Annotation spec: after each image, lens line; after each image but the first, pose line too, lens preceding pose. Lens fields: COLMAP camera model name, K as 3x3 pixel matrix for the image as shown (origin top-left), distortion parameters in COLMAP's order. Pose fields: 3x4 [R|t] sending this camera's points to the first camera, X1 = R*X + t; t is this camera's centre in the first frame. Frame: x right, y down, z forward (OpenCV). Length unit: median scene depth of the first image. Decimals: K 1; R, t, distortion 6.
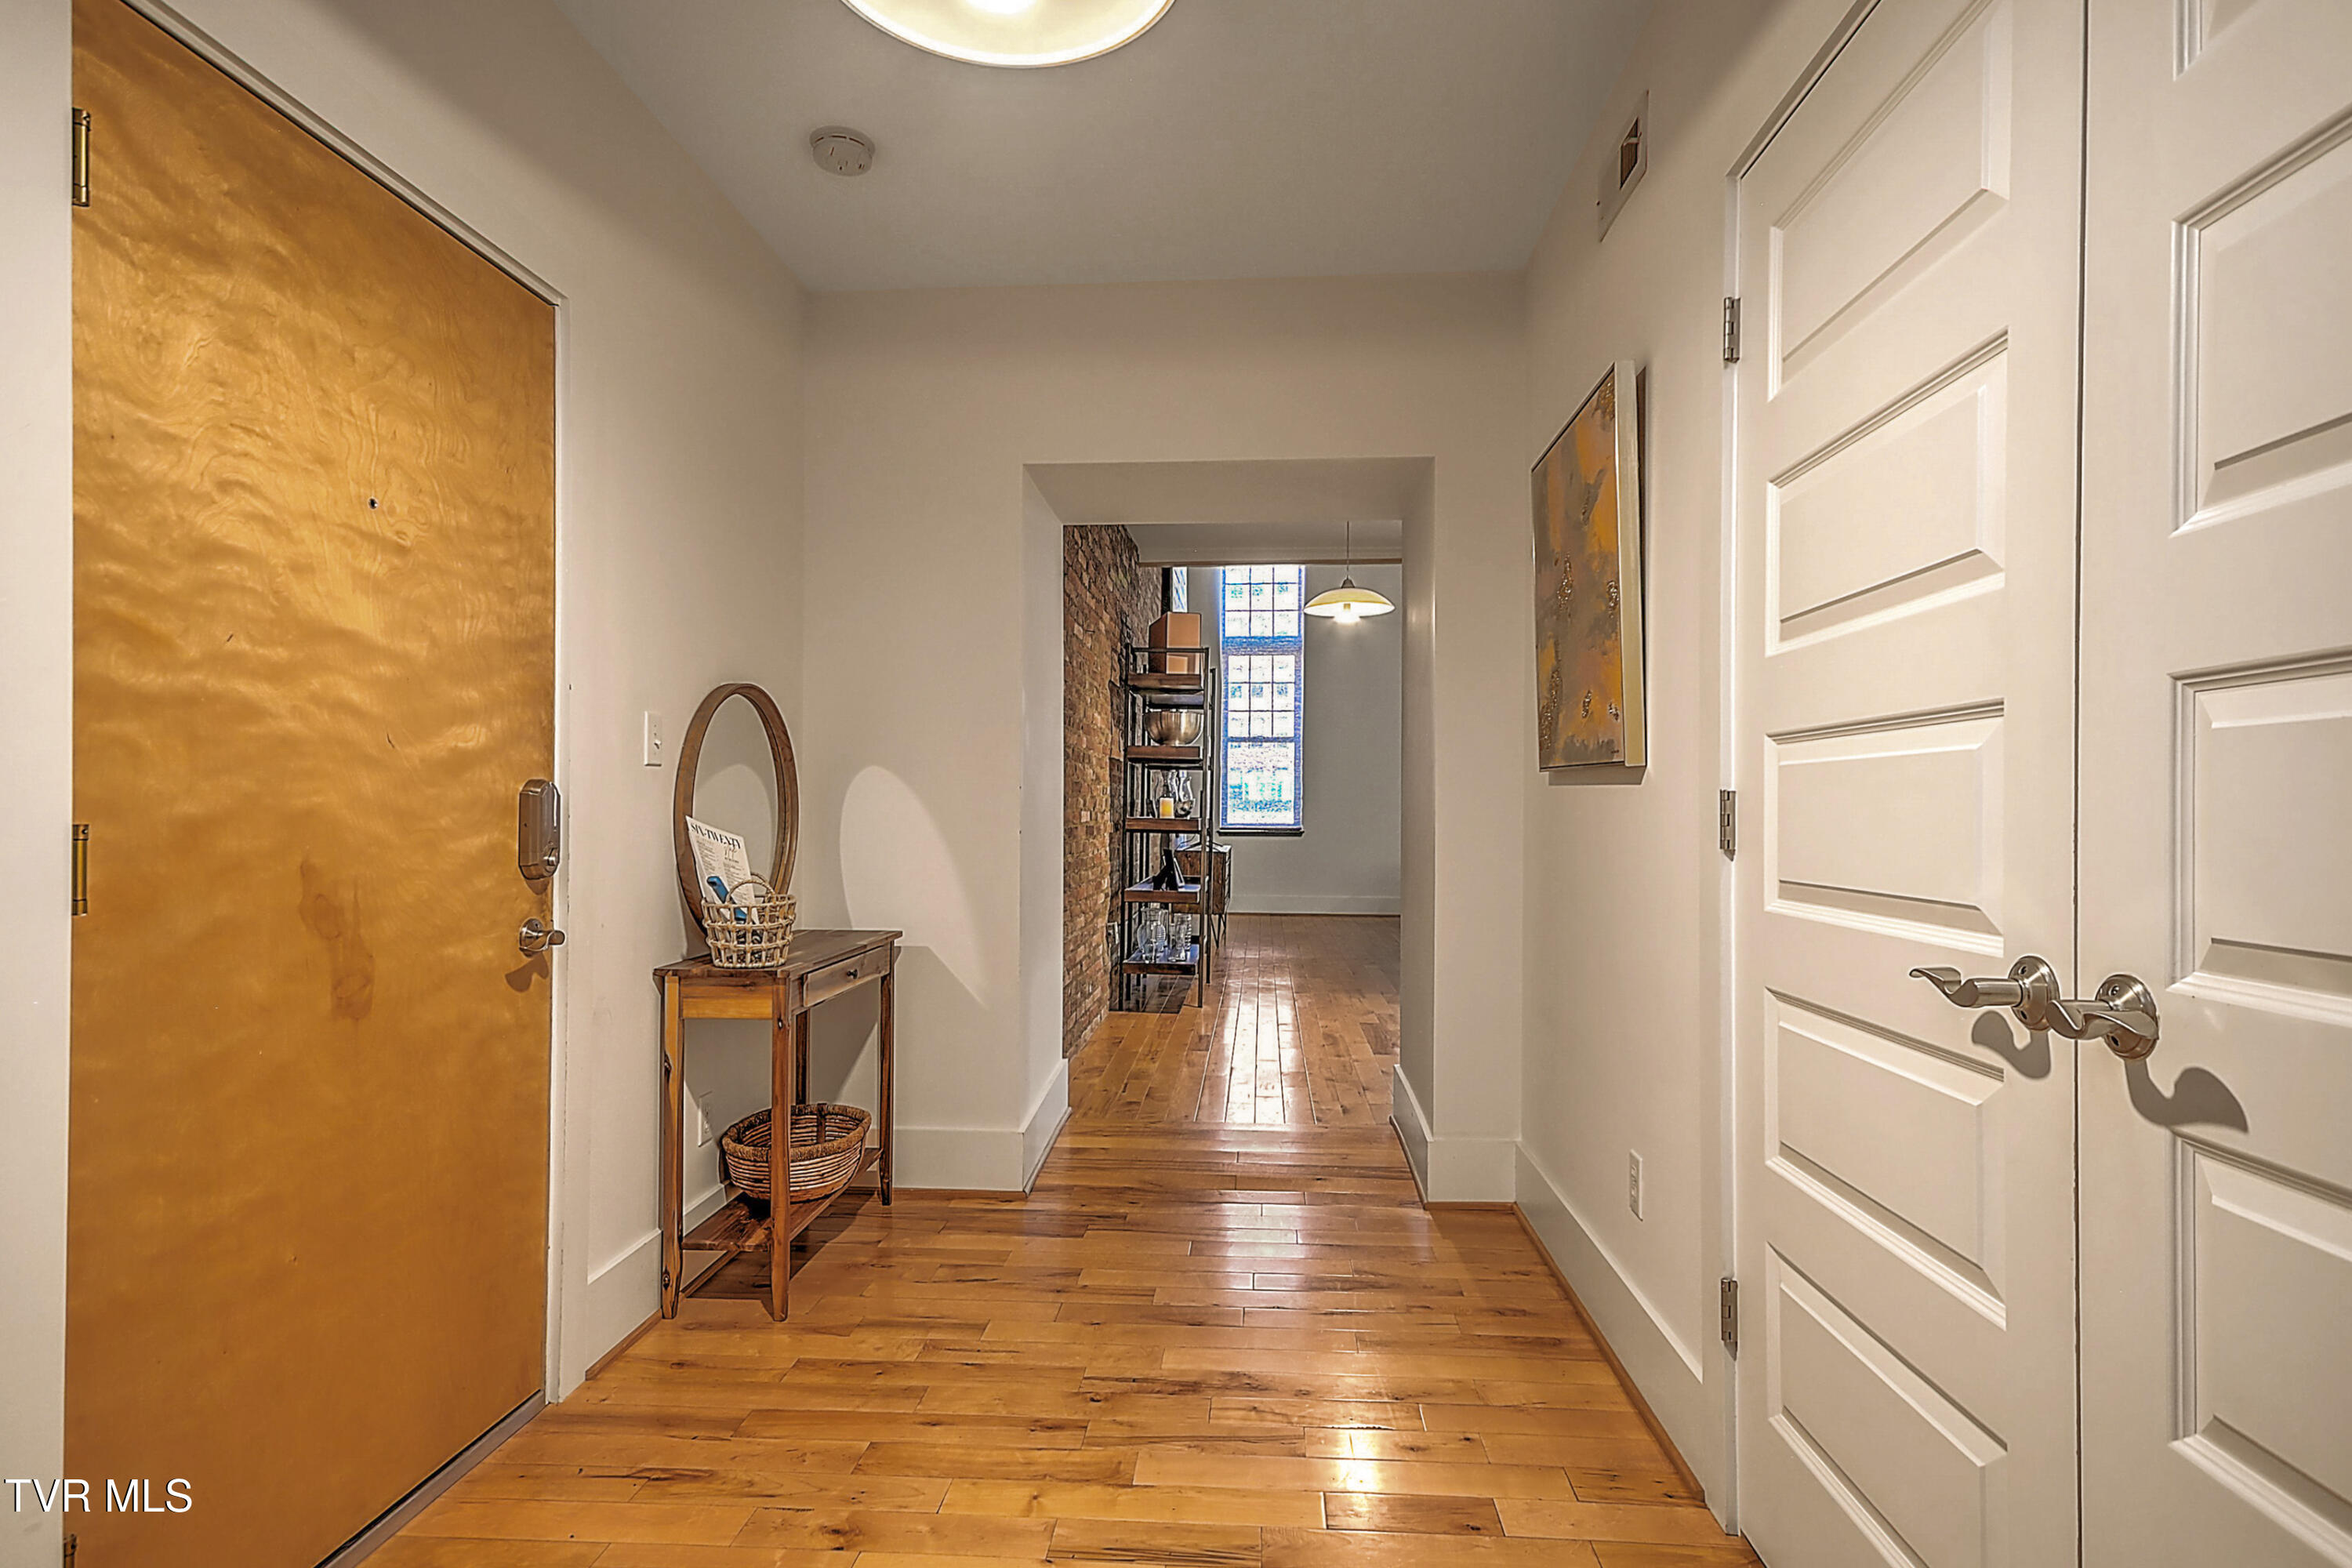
lens RADIAL K [[1243.8, 0, 1173.2], [0, 1243.8, 799.0], [0, 0, 1]] dist [-0.002128, -0.000575]
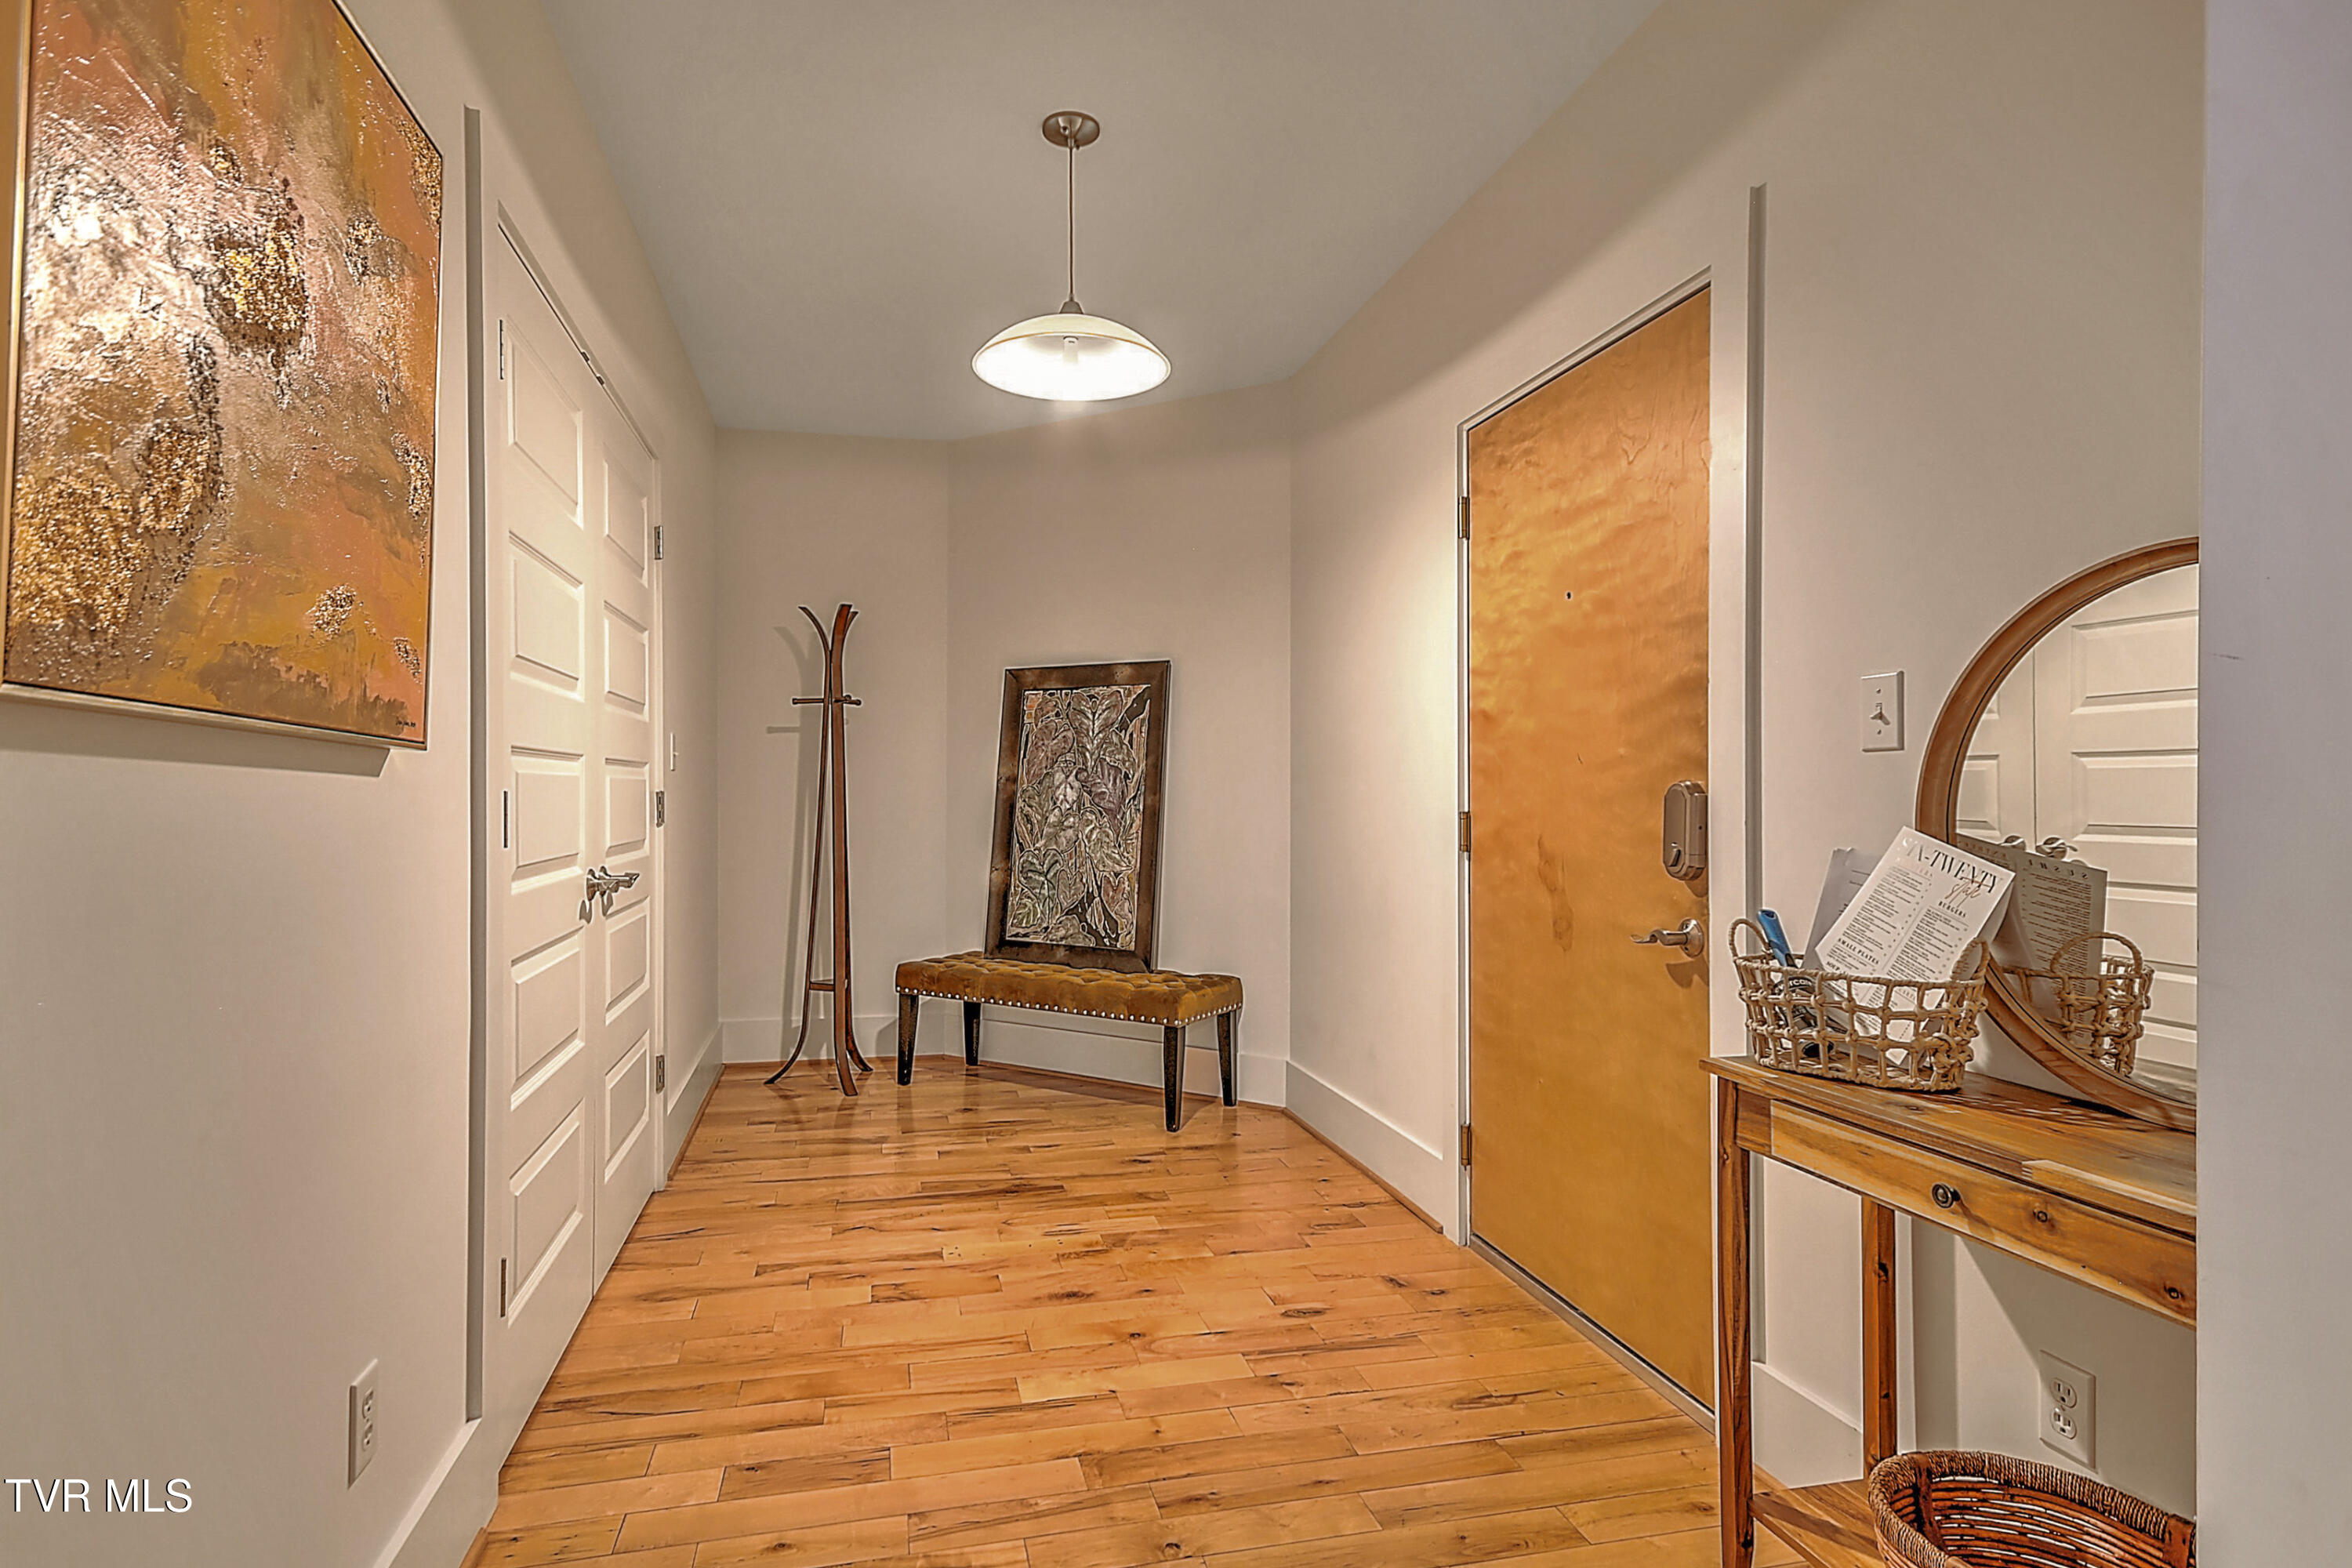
lens RADIAL K [[1227.2, 0, 1176.1], [0, 1227.2, 787.5], [0, 0, 1]] dist [0.002847, 0.000493]
pose [[-0.951711, -0.002579, -0.306984, 0.201355], [-0.000049, 0.999966, -0.008248, -0.001787], [0.306994, -0.007835, -0.951679, 1.965921]]
